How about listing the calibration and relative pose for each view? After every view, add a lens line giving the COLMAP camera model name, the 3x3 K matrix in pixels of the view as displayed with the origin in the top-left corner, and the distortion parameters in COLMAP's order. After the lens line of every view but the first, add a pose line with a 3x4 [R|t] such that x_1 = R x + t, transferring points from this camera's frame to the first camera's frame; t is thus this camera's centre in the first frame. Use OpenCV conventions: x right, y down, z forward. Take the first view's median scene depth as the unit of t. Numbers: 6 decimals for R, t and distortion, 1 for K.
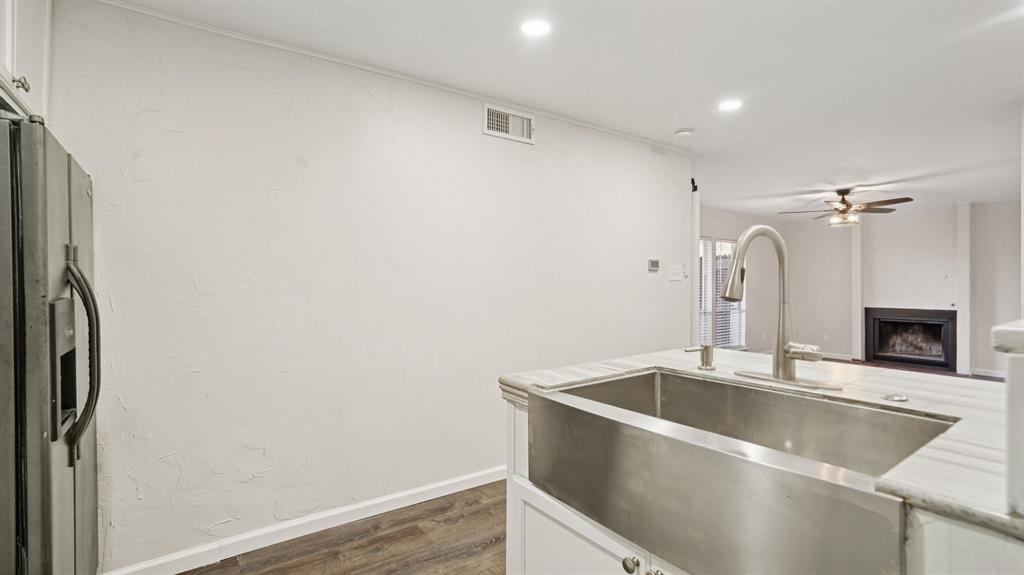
lens RADIAL K [[478.9, 0, 512.0], [0, 478.9, 287.5], [0, 0, 1]] dist [-0.029486, 0.023731]
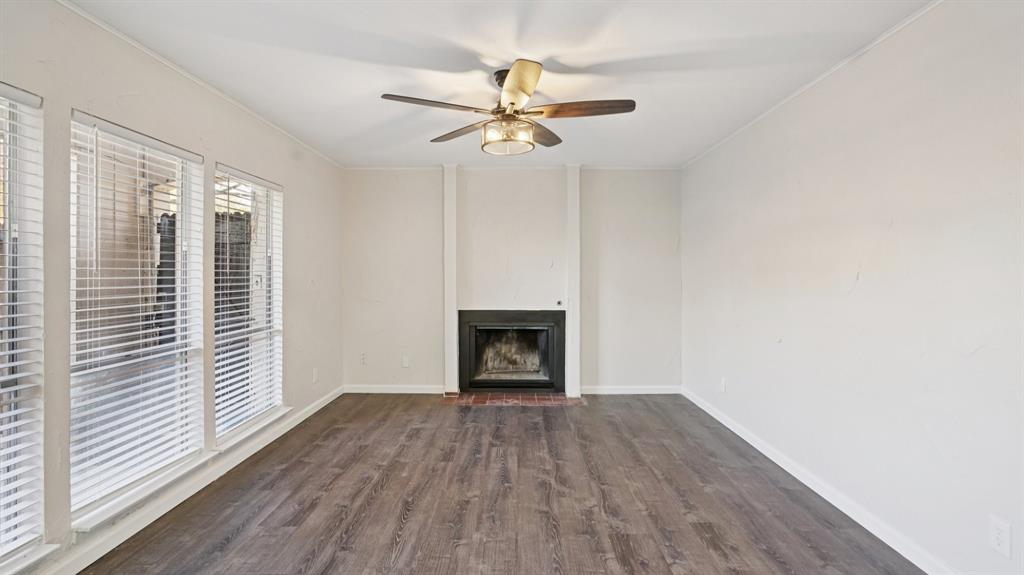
lens RADIAL K [[494.4, 0, 509.1], [0, 494.4, 272.4], [0, 0, 1]] dist [-0.043757, 0.026059]
pose [[0.597144, -0.001140, 0.802133, 0.245206], [0.008704, 0.999949, -0.005059, -0.006875], [-0.802087, 0.010003, 0.597123, 0.553857]]
